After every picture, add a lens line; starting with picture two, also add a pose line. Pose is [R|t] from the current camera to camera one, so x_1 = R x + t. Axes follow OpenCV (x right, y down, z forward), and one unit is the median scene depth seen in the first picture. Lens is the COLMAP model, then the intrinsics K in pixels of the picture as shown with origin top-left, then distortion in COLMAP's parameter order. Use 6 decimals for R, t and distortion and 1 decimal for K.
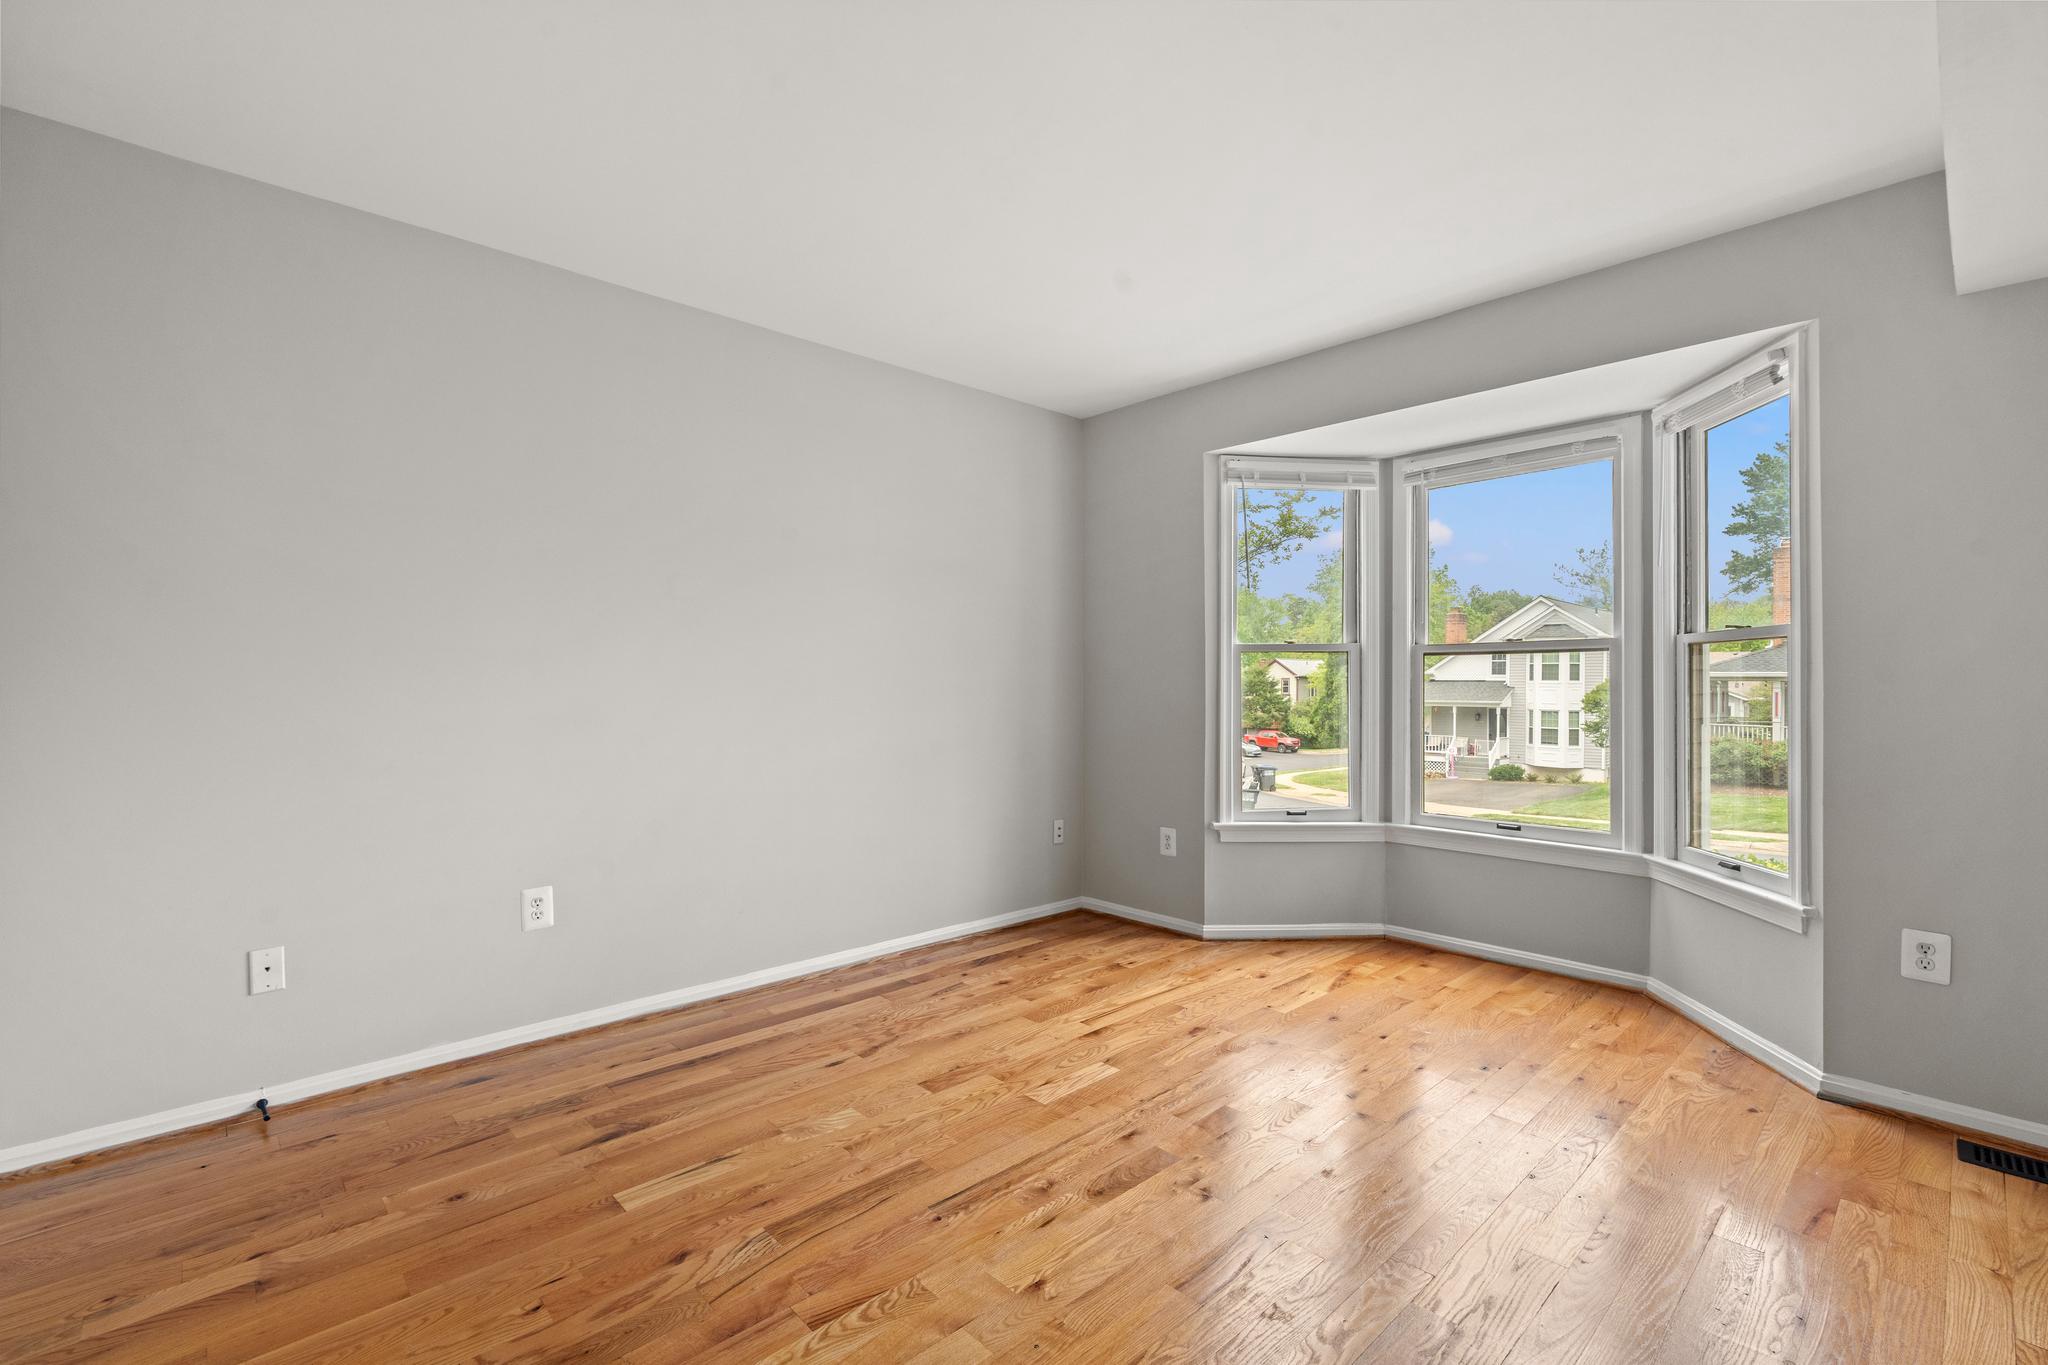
lens RADIAL K [[895.6, 0, 1015.3], [0, 895.6, 688.2], [0, 0, 1]] dist [-0.001484, 0.000474]
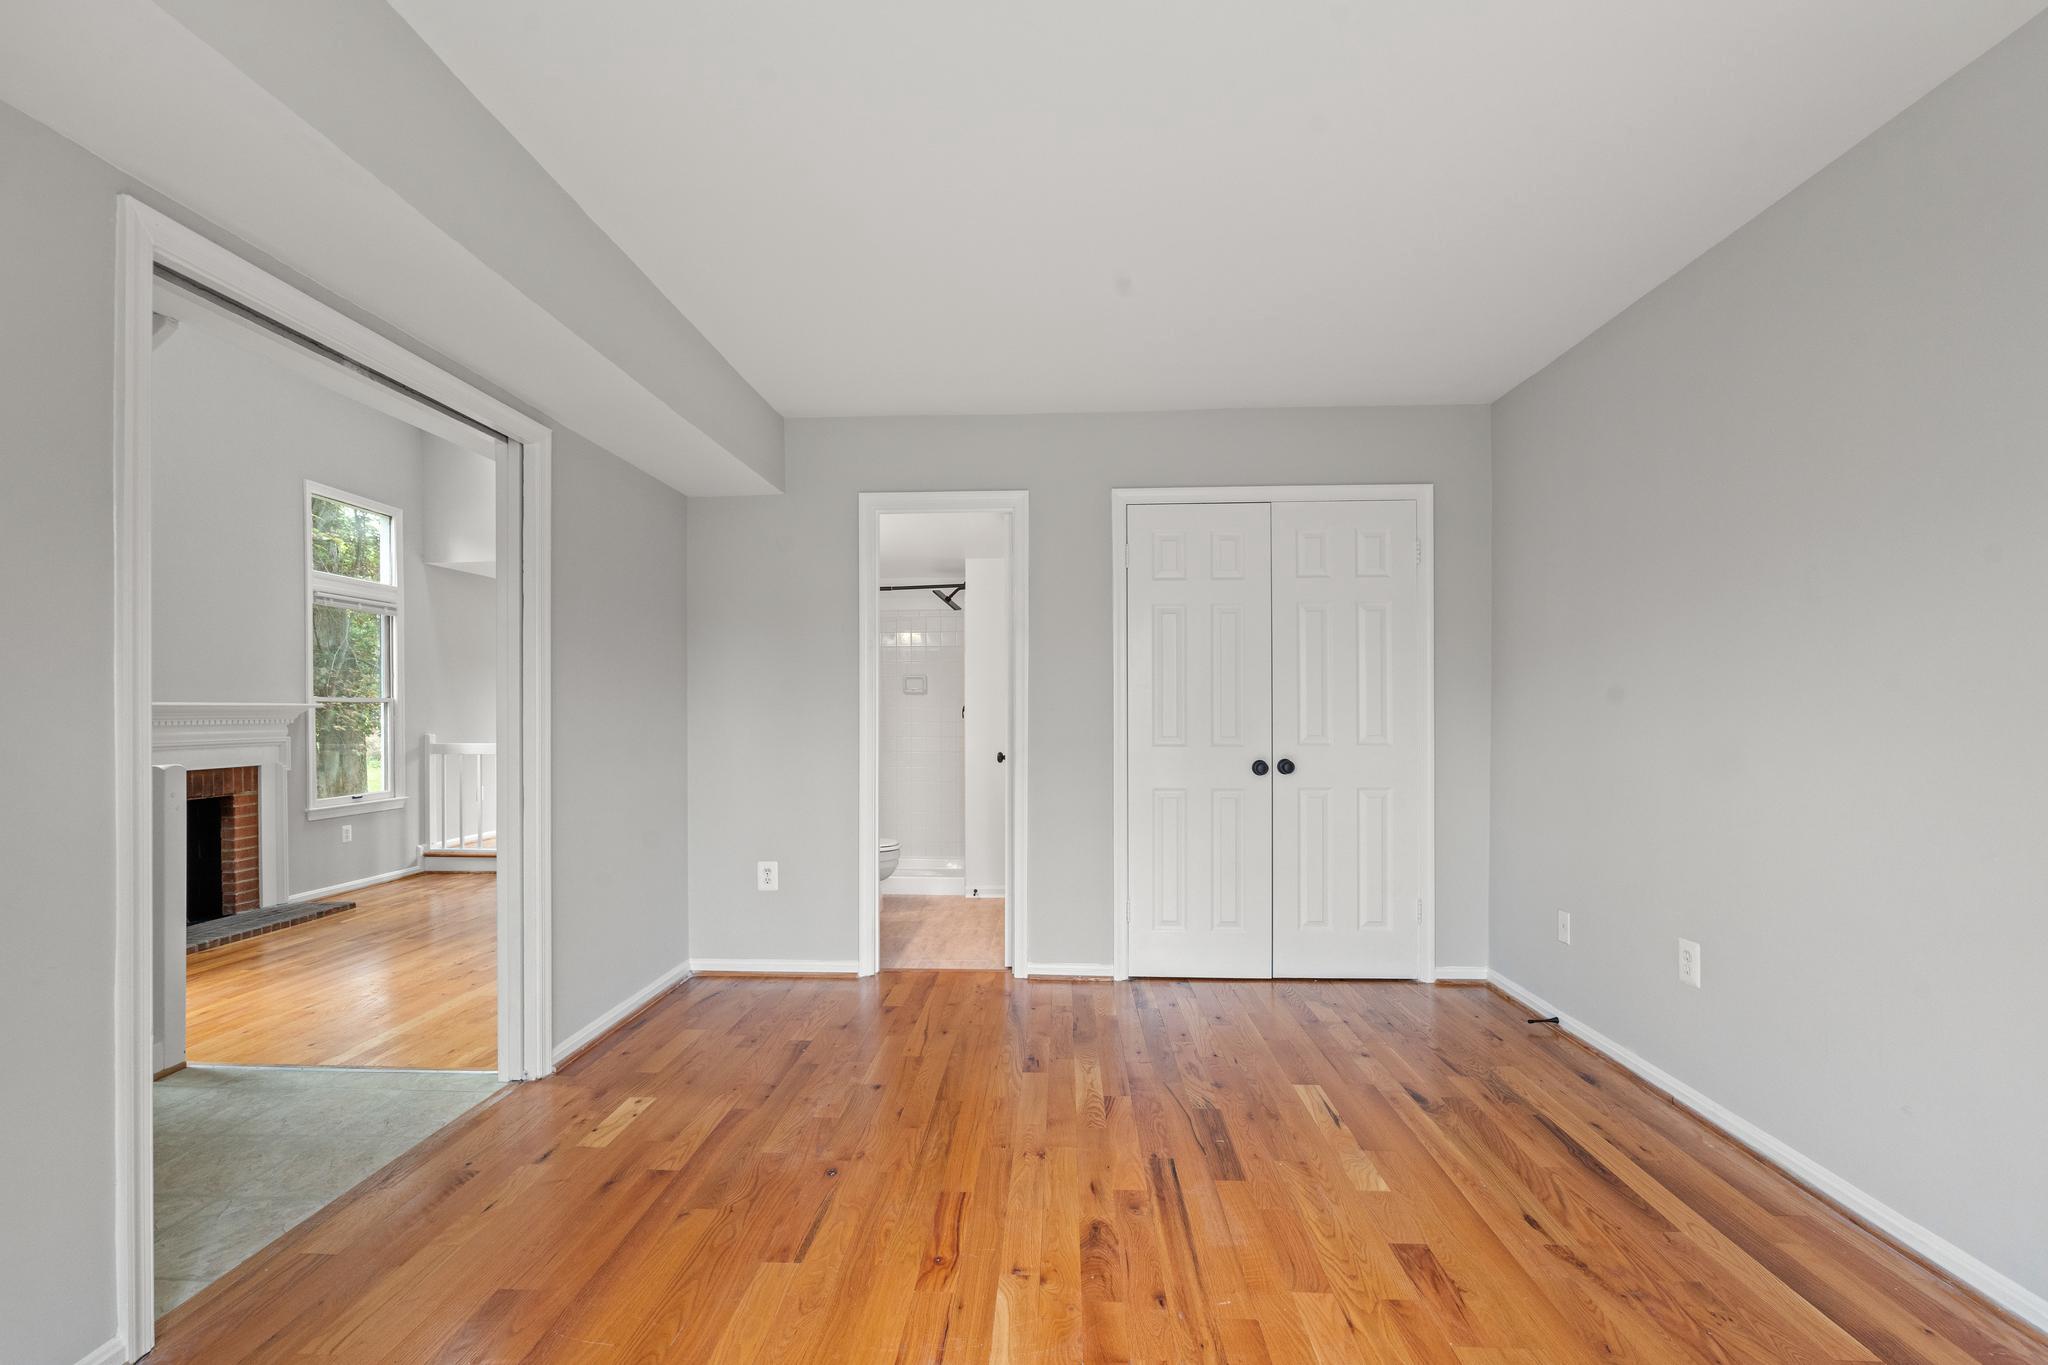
lens RADIAL K [[908.9, 0, 1021.2], [0, 908.9, 709.4], [0, 0, 1]] dist [-0.000214, 0.000076]
pose [[-0.715156, -0.001519, -0.698963, 0.612373], [-0.001991, 0.999998, -0.000136, -0.015135], [0.698962, 0.001294, -0.715158, 1.174622]]
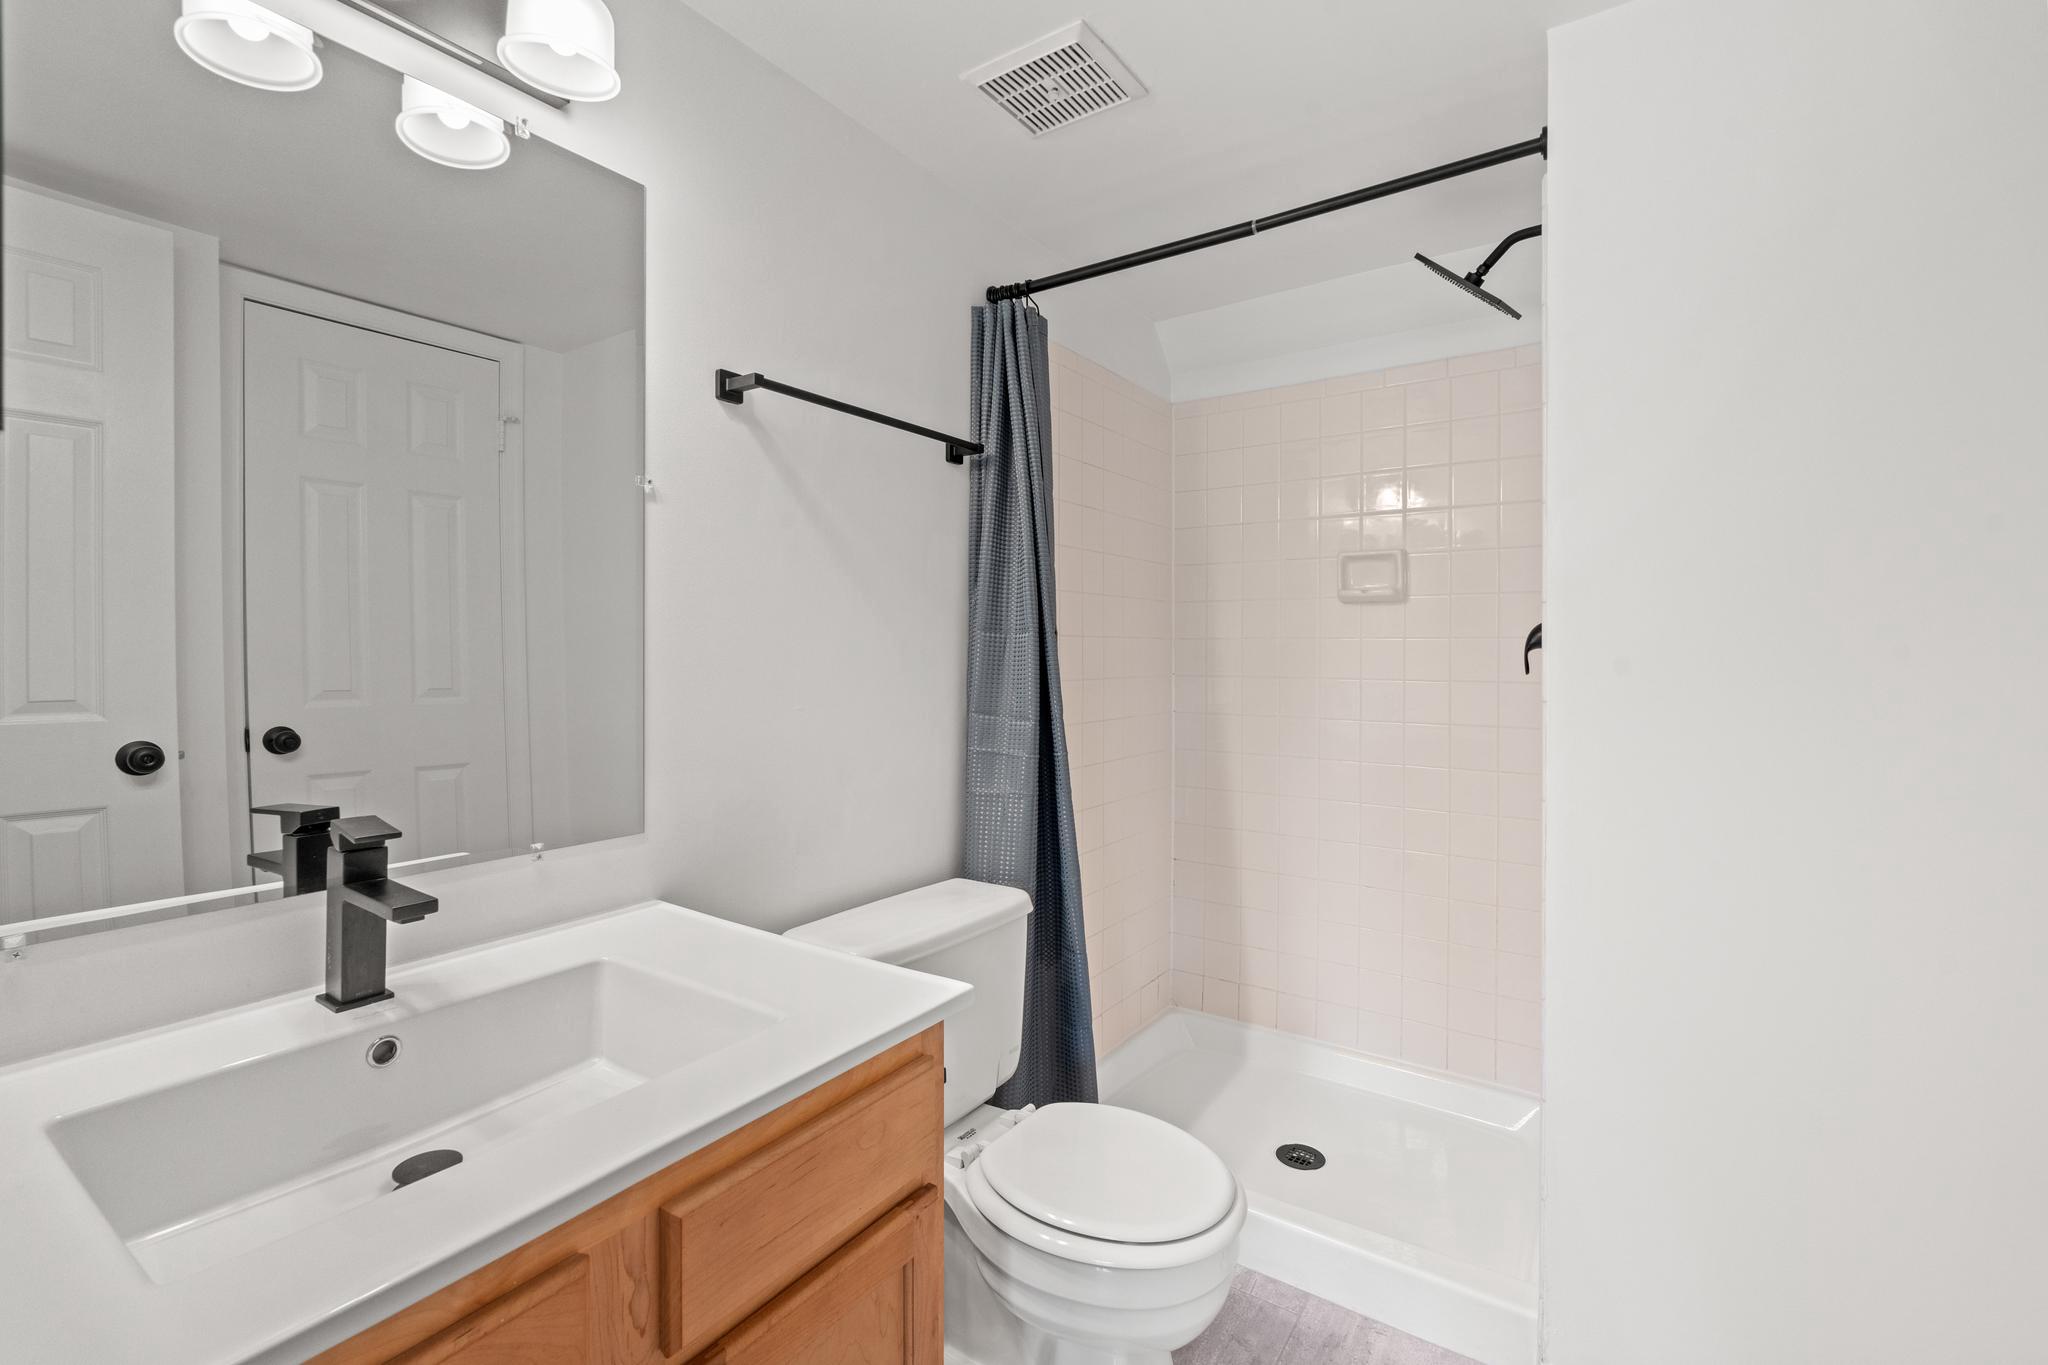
lens RADIAL K [[918.3, 0, 1016.2], [0, 918.3, 647.8], [0, 0, 1]] dist [0.000320, 0.000093]
pose [[-0.978294, -0.000447, -0.207220, -0.341075], [-0.000716, 0.999999, 0.001223, -0.014227], [0.207220, 0.001345, -0.978294, 0.056152]]
